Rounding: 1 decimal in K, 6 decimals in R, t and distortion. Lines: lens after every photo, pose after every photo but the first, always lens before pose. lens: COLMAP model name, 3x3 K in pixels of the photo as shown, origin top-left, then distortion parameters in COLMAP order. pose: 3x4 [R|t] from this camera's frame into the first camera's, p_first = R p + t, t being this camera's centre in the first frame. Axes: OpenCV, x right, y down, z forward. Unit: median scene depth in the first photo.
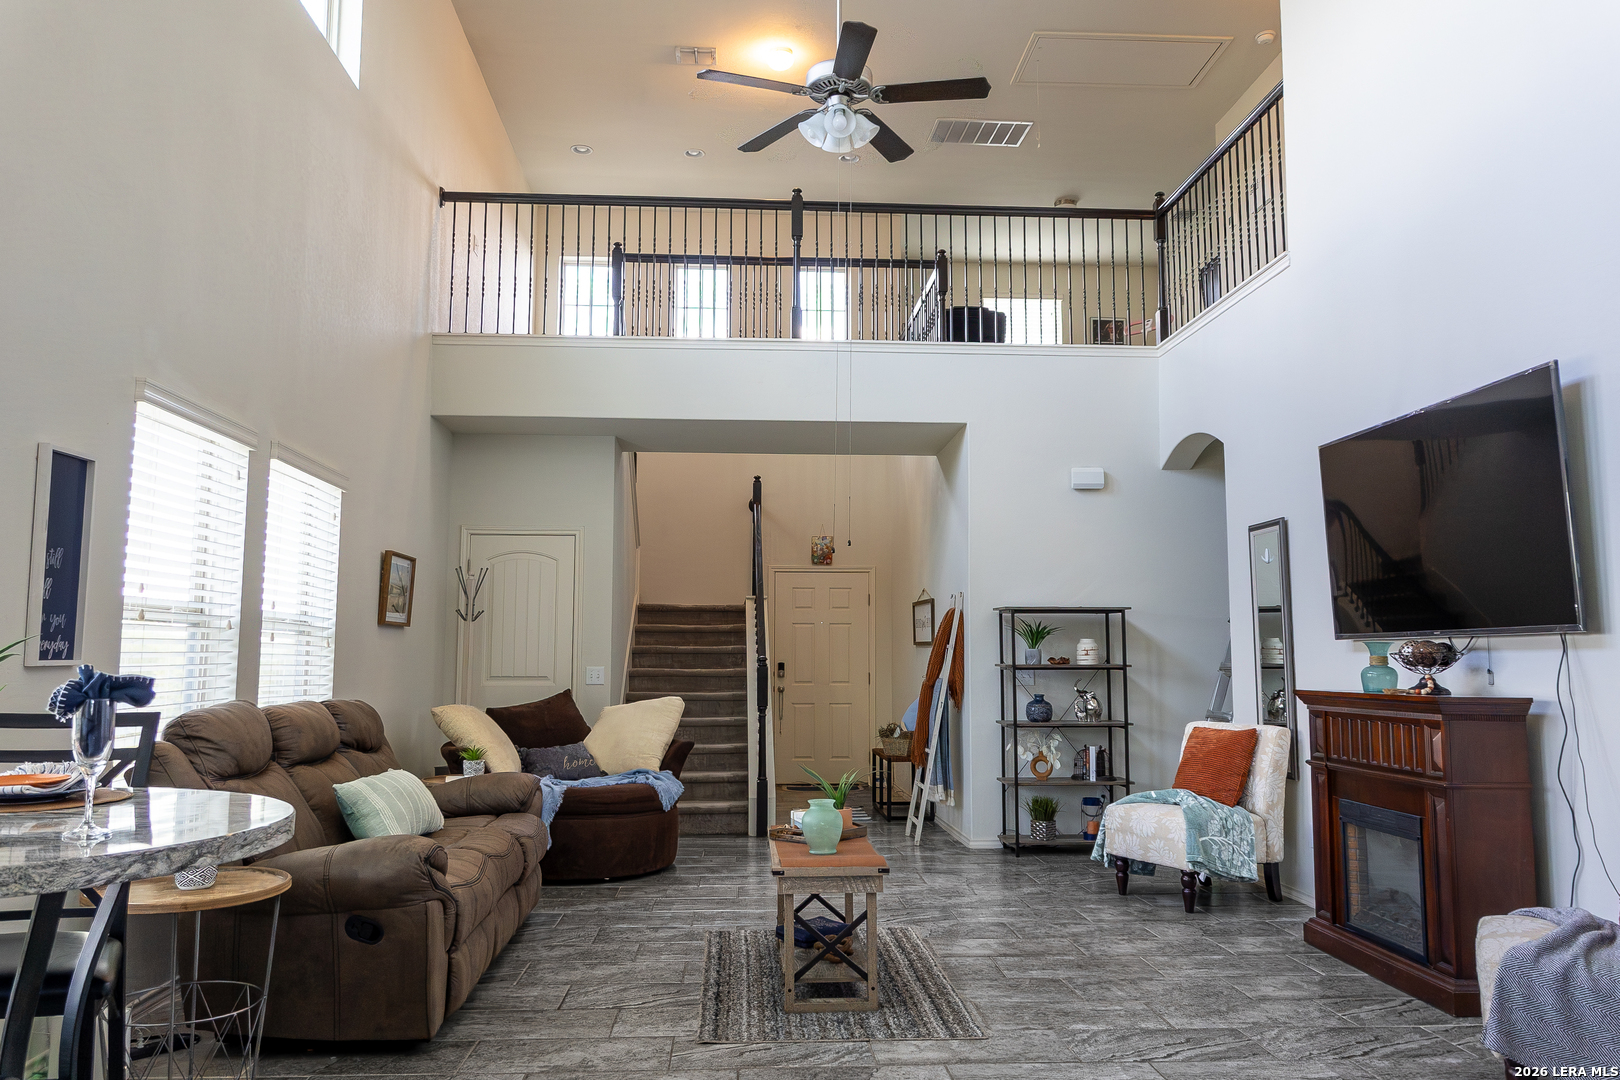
lens RADIAL K [[1175.4, 0, 810.0], [0, 1175.4, 540.0], [0, 0, 1]] dist [-0.008022, -0.001304]
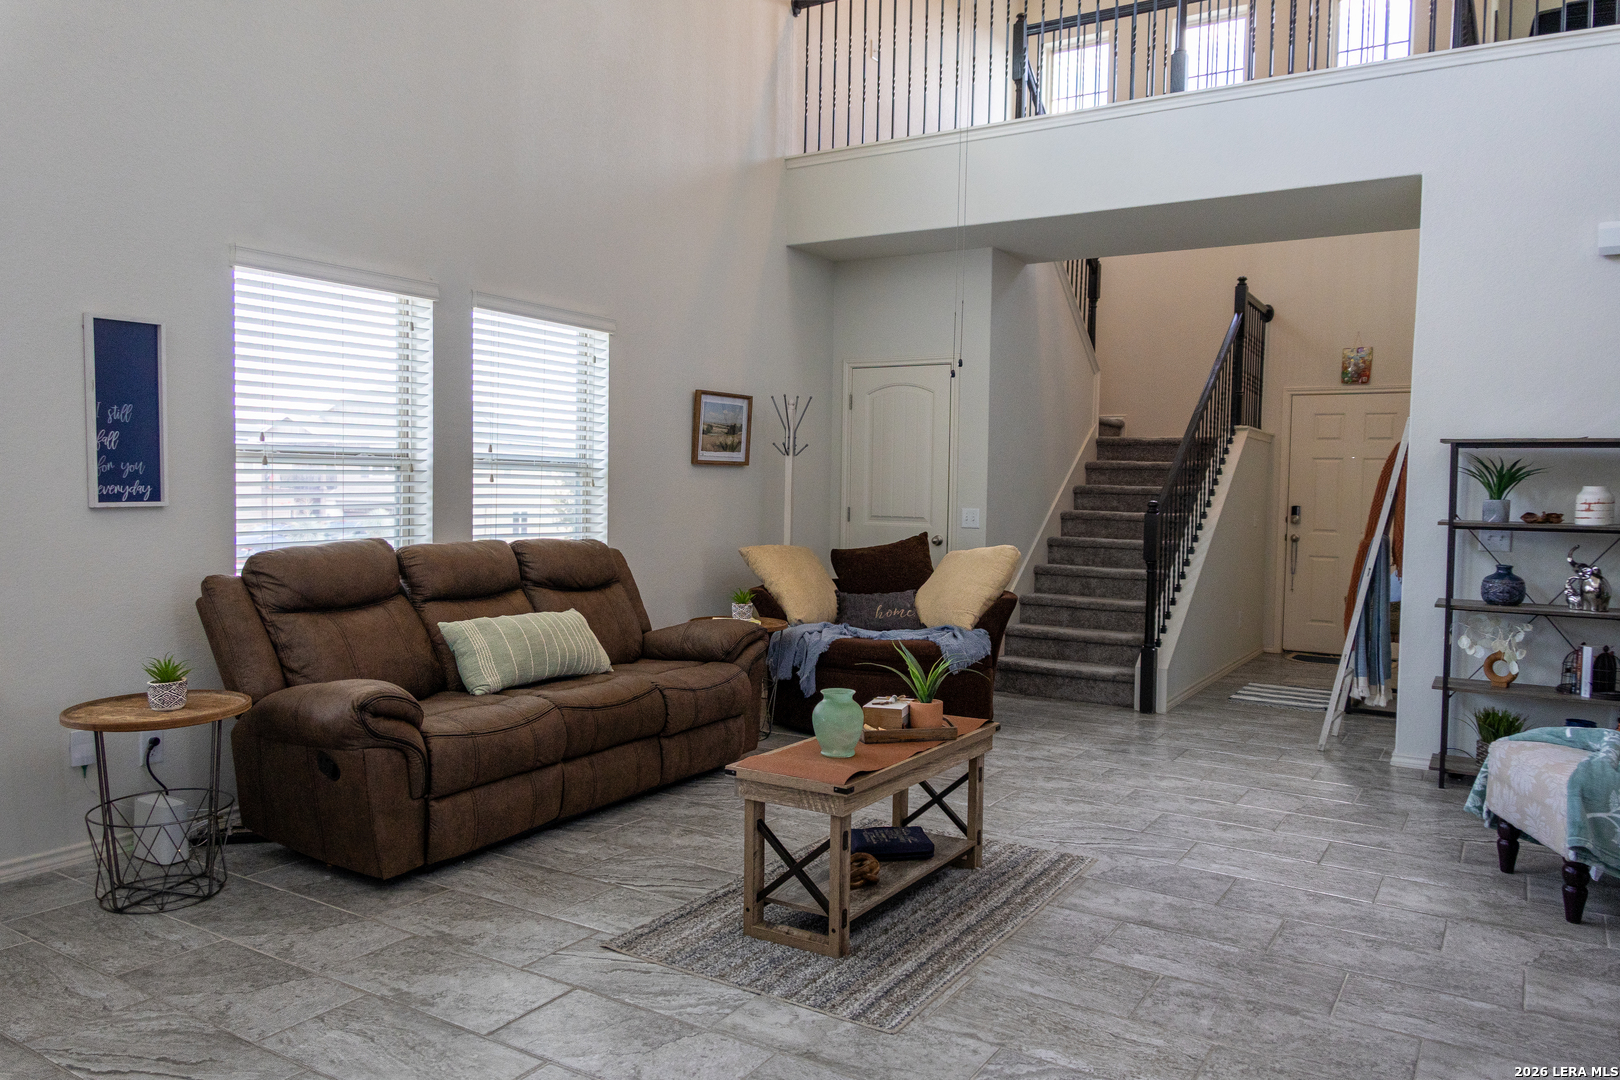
lens RADIAL K [[1175.6, 0, 810.0], [0, 1175.6, 540.0], [0, 0, 1]] dist [-0.004359, 0.039912]
pose [[0.811142, 0.040500, -0.583445, 0.269351], [0.044460, 0.990443, 0.130563, 0.008104], [0.583157, -0.131844, 0.801589, 0.209259]]
